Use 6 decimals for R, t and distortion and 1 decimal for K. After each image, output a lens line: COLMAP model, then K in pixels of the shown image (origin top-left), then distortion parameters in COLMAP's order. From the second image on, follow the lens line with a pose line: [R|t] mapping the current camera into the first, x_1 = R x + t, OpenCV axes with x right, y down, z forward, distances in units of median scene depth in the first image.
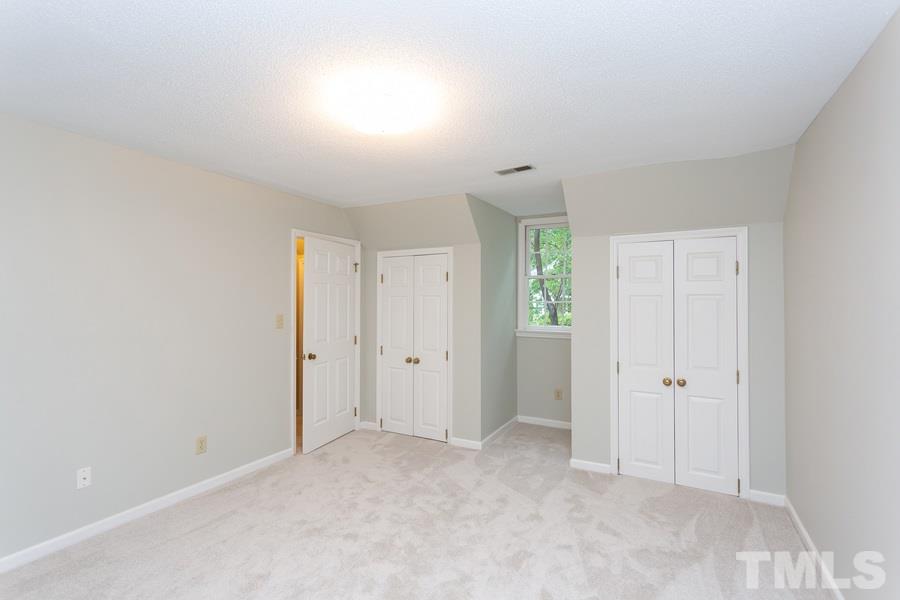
lens RADIAL K [[427.5, 0, 451.6], [0, 427.5, 305.3], [0, 0, 1]] dist [-0.006090, -0.000413]
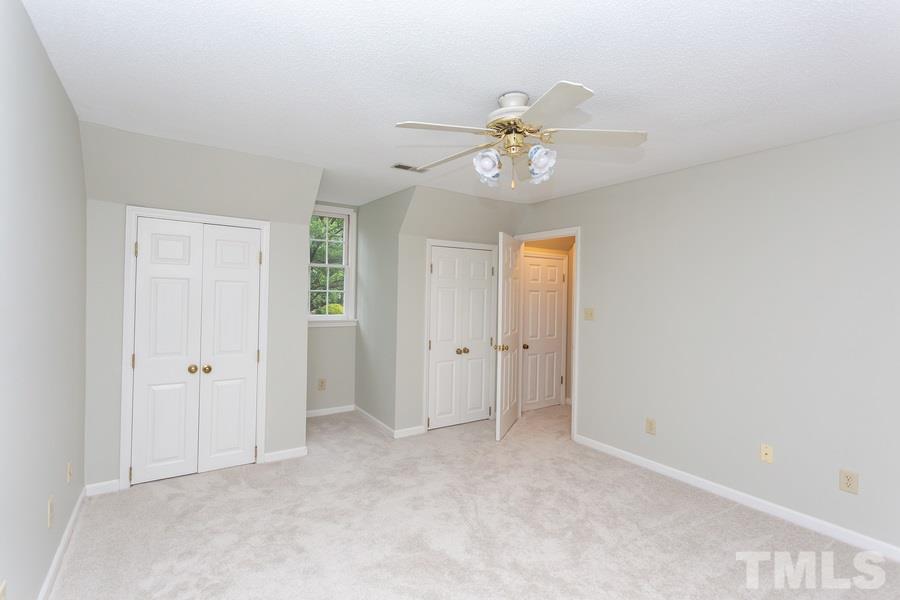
lens RADIAL K [[427.5, 0, 451.6], [0, 427.5, 293.2], [0, 0, 1]] dist [-0.006090, -0.000413]
pose [[0.436935, 0.011195, 0.899423, -0.111801], [-0.019433, 0.999807, -0.003005, -0.000691], [-0.899283, -0.016166, 0.437068, 0.062172]]
